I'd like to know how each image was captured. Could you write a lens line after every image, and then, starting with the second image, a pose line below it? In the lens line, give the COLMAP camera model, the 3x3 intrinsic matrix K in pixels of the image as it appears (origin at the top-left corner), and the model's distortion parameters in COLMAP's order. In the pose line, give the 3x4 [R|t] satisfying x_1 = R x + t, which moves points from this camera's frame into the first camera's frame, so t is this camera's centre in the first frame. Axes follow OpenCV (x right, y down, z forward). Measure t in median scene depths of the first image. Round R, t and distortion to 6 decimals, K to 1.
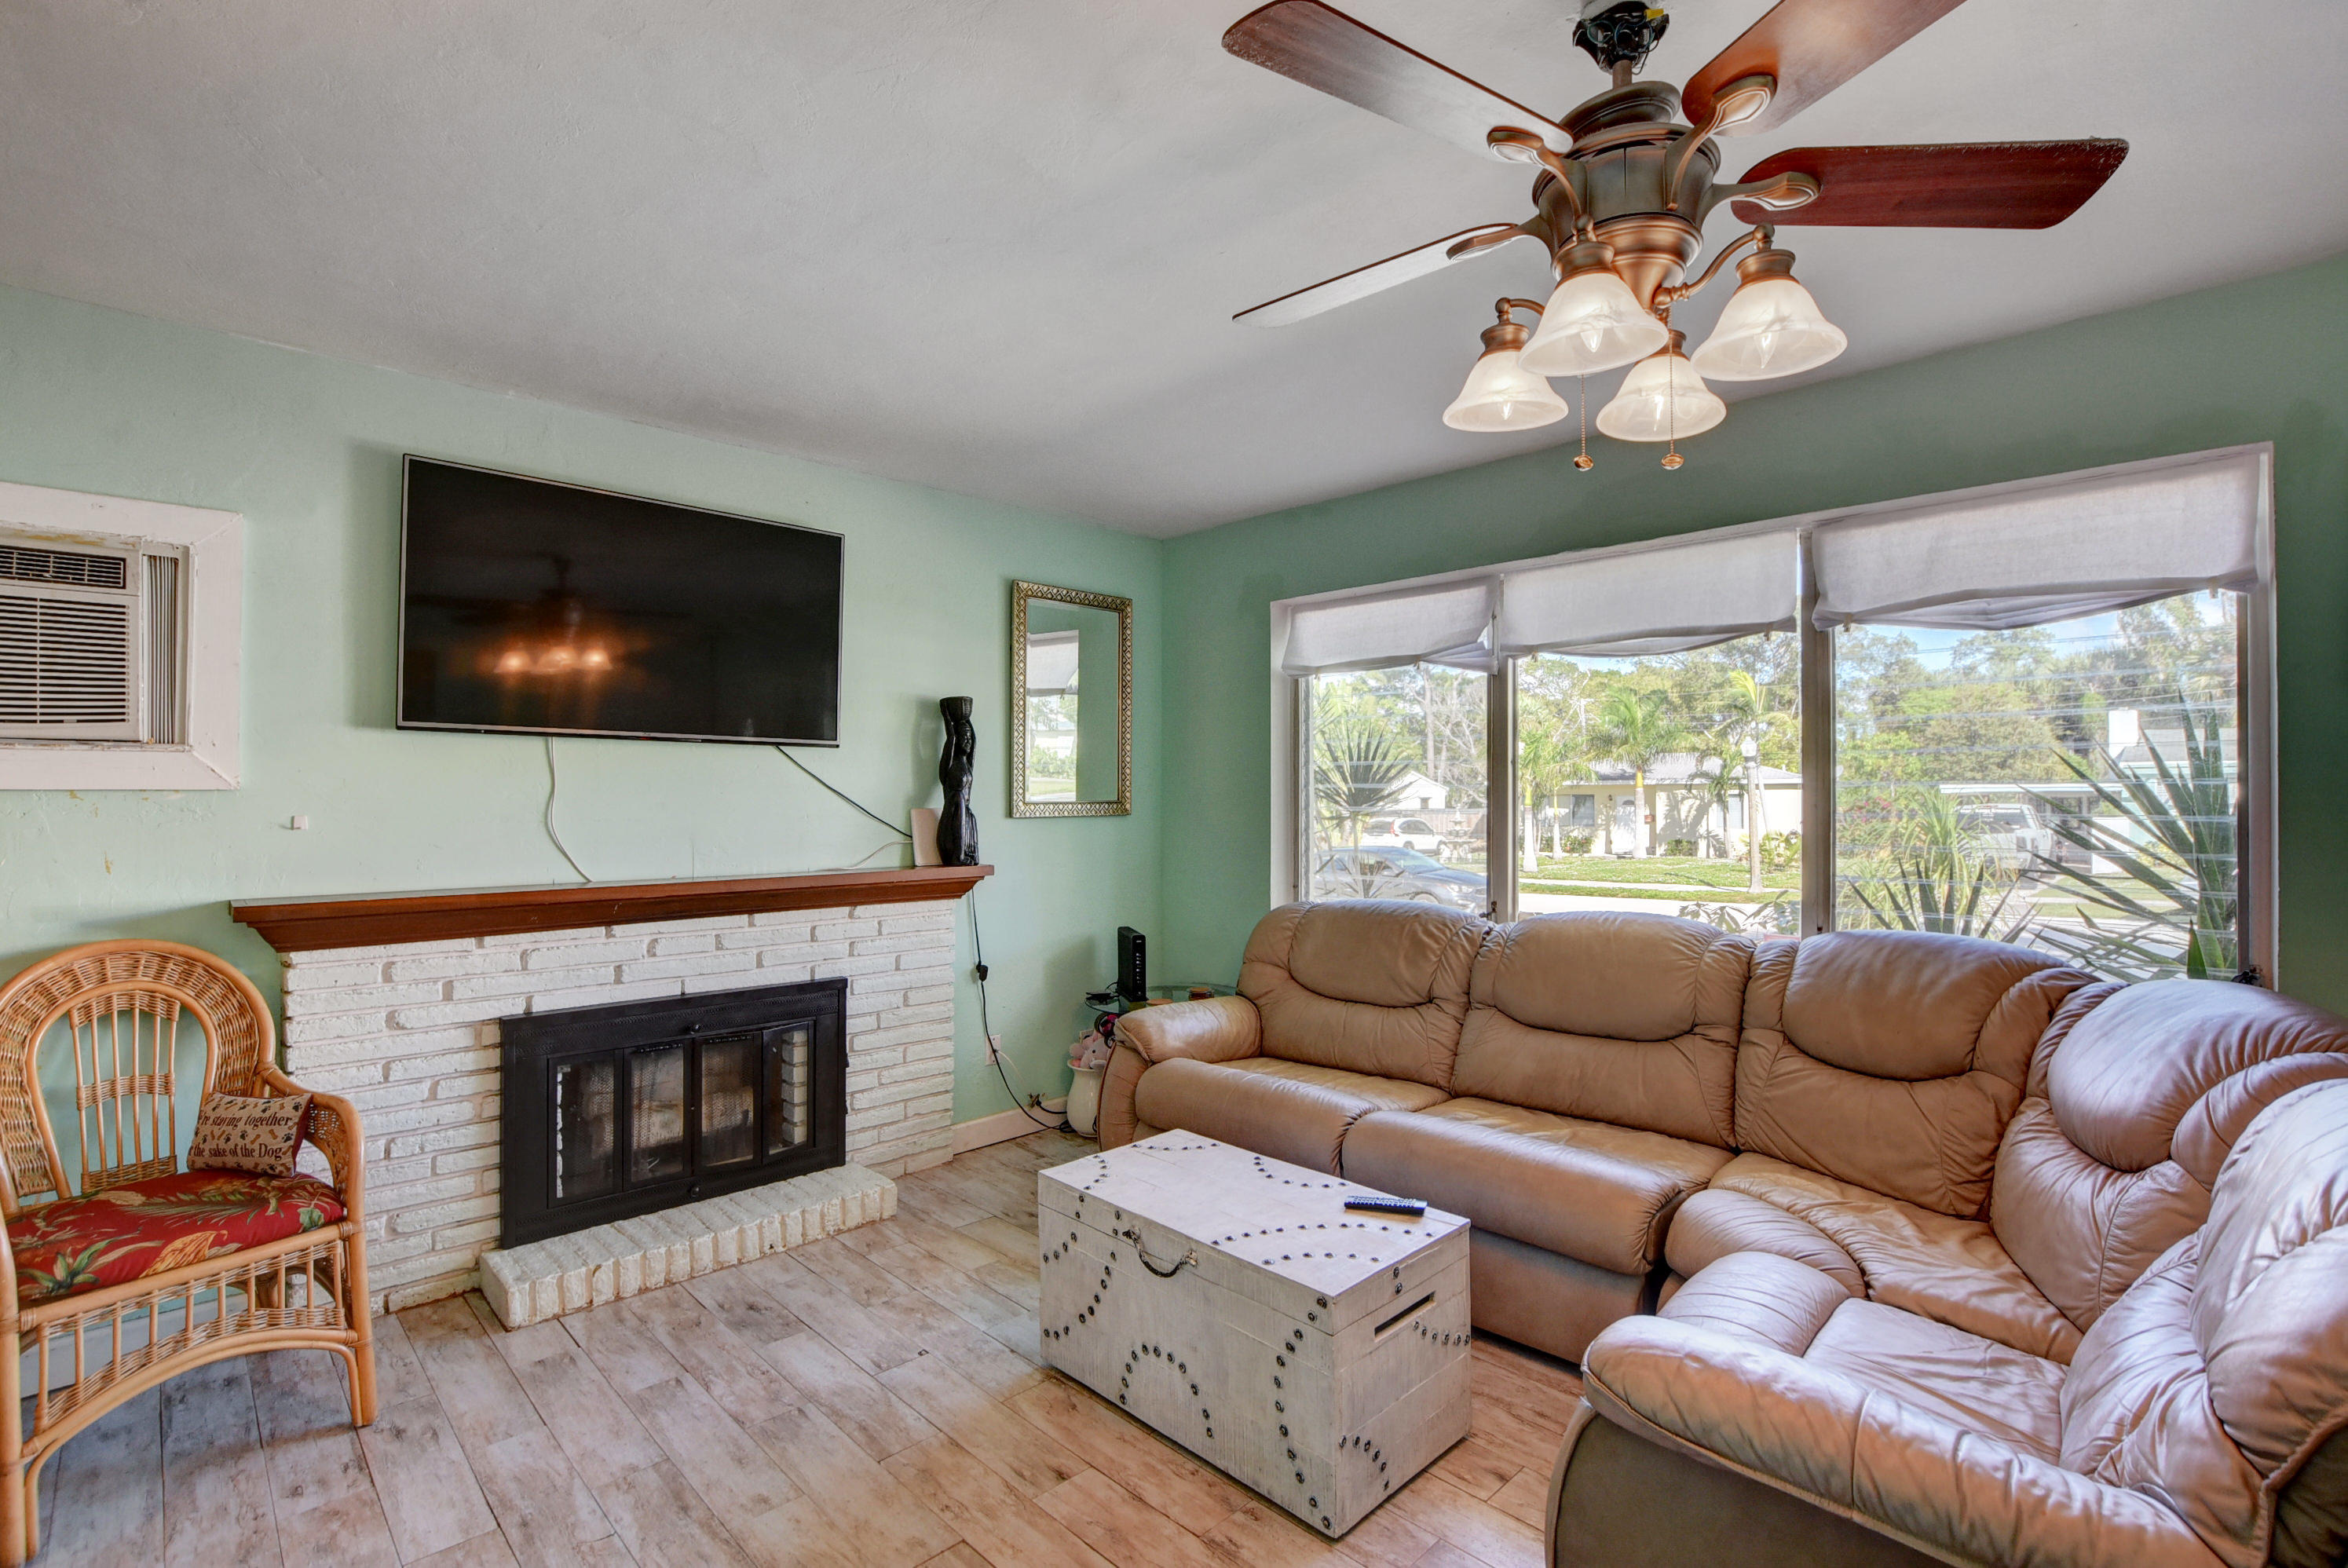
lens RADIAL K [[1069.1, 0, 1182.2], [0, 1069.1, 779.8], [0, 0, 1]] dist [-0.029391, 0.000586]
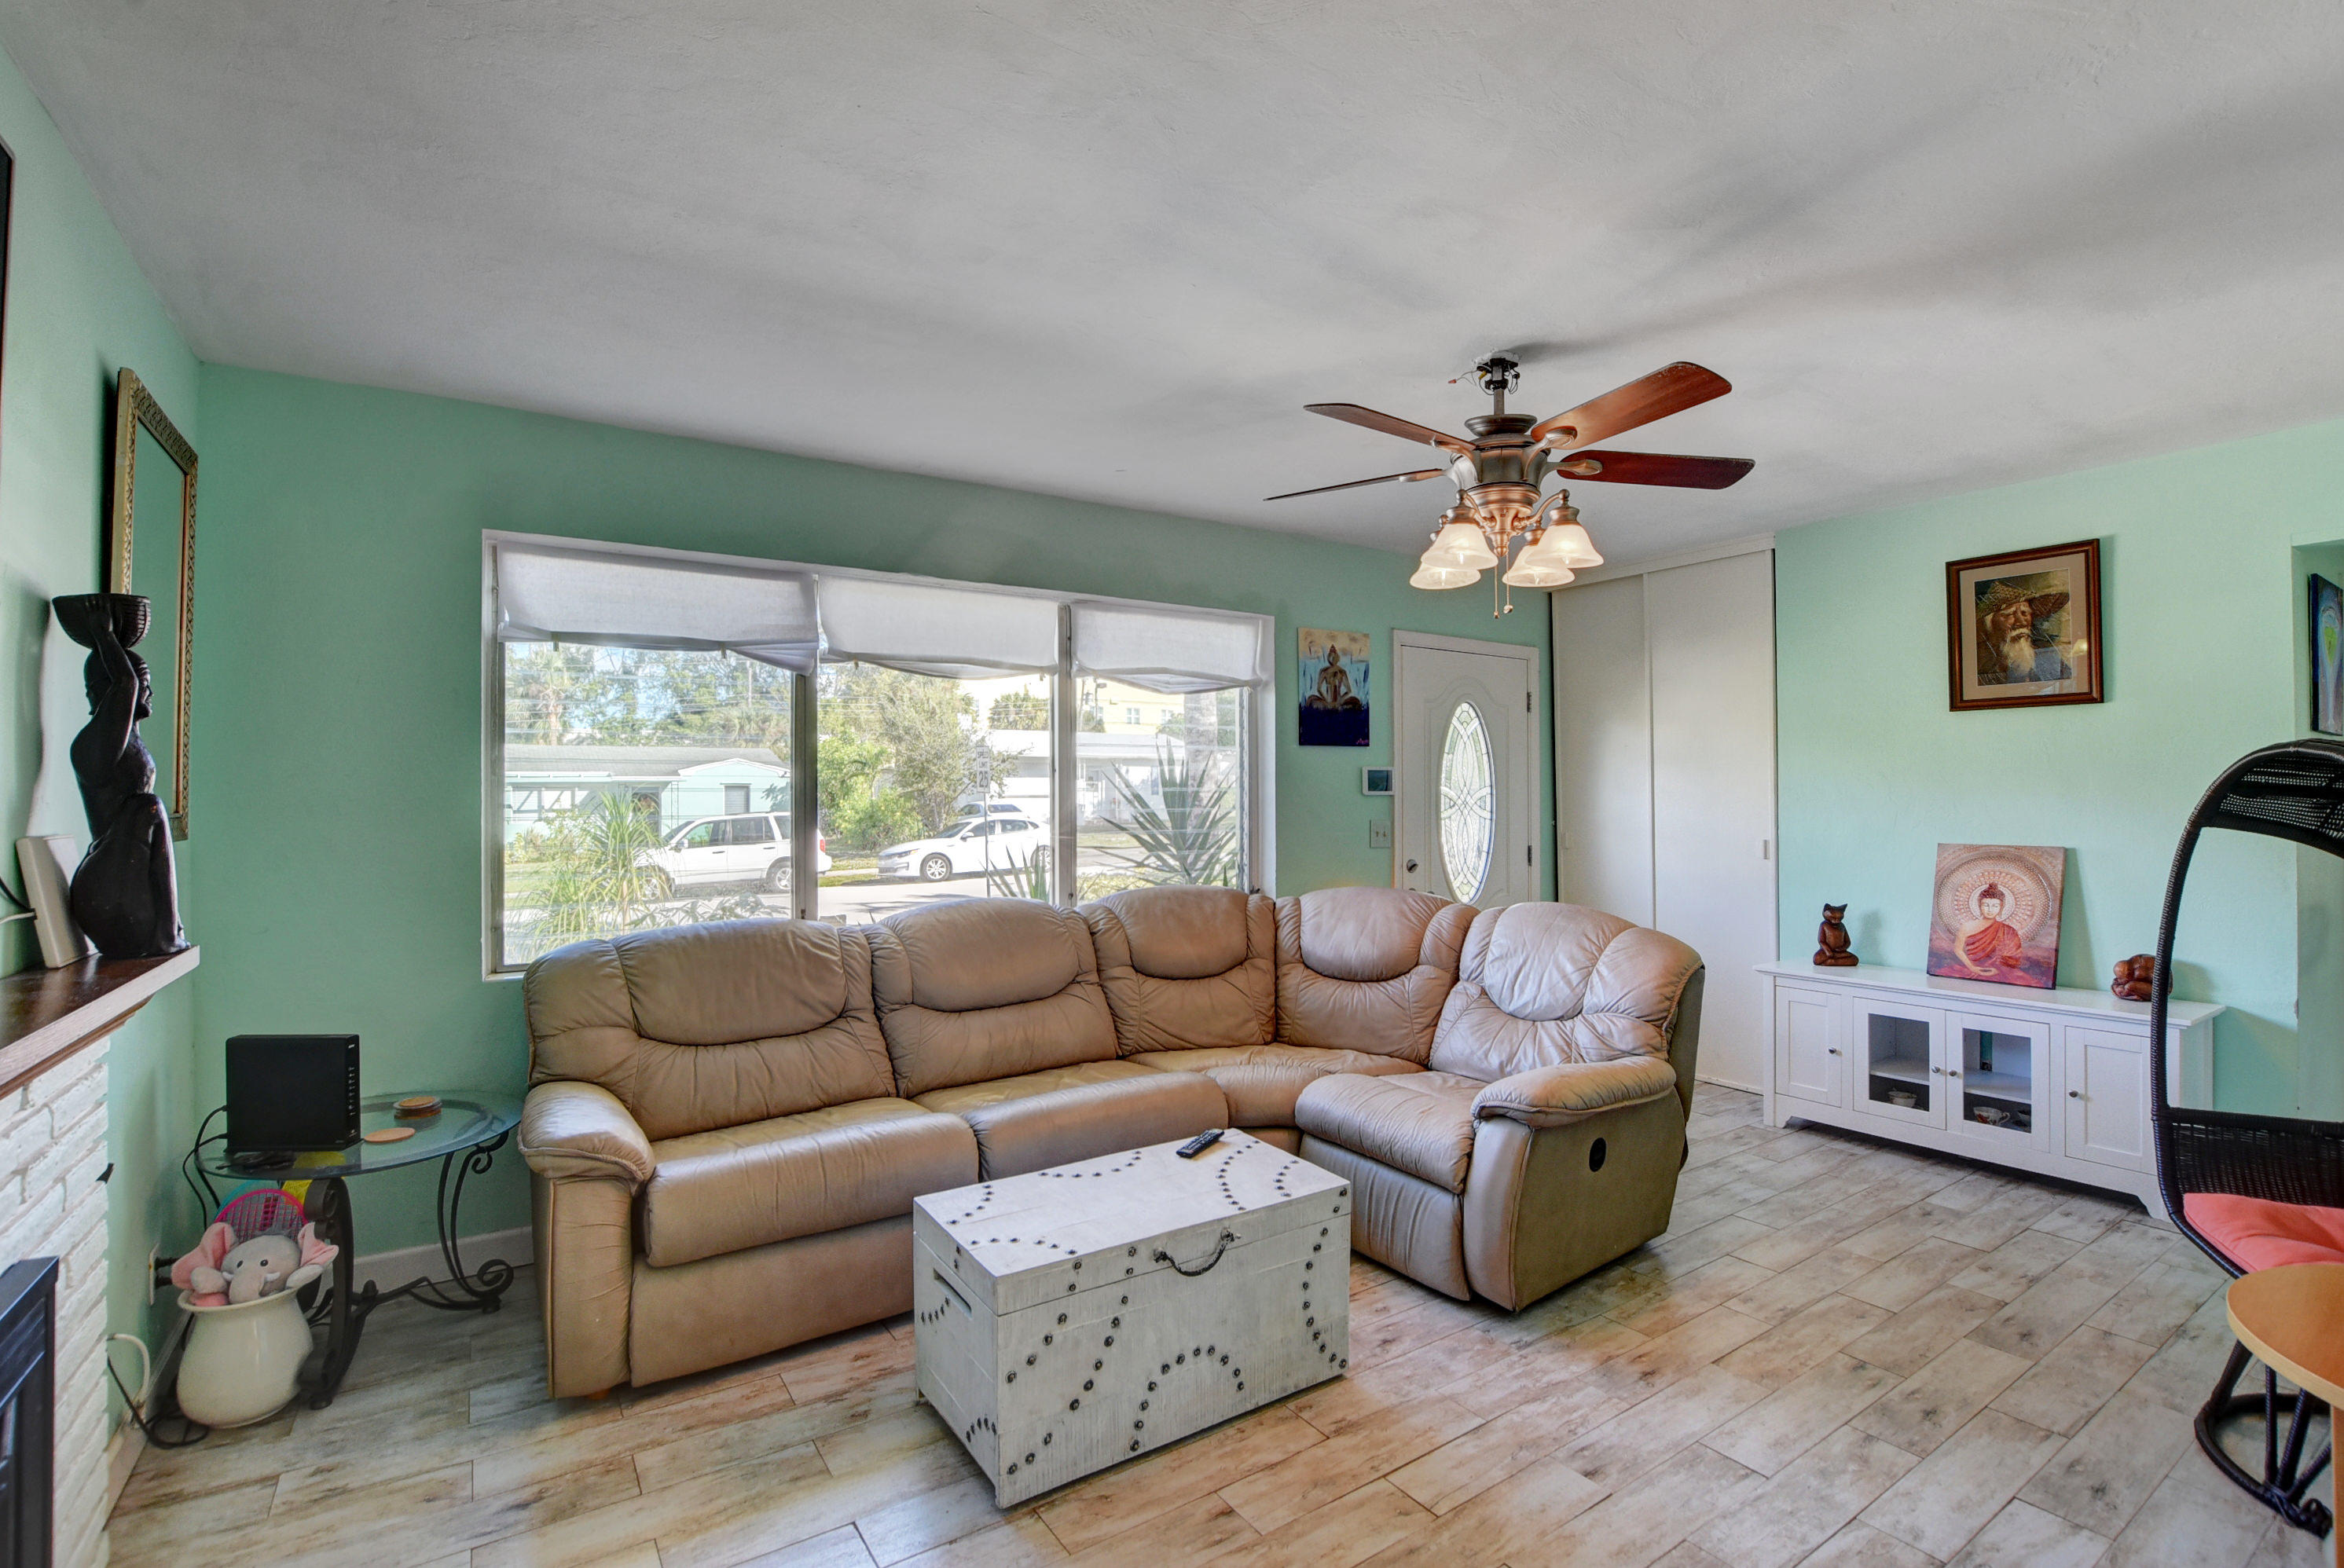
lens RADIAL K [[1067.2, 0, 1181.4], [0, 1067.2, 789.4], [0, 0, 1]] dist [-0.029391, 0.000586]
pose [[0.189719, 0.004336, 0.981829, -0.932905], [-0.005996, 0.999977, -0.003257, 0.009830], [-0.981820, -0.005269, 0.189741, 0.762730]]
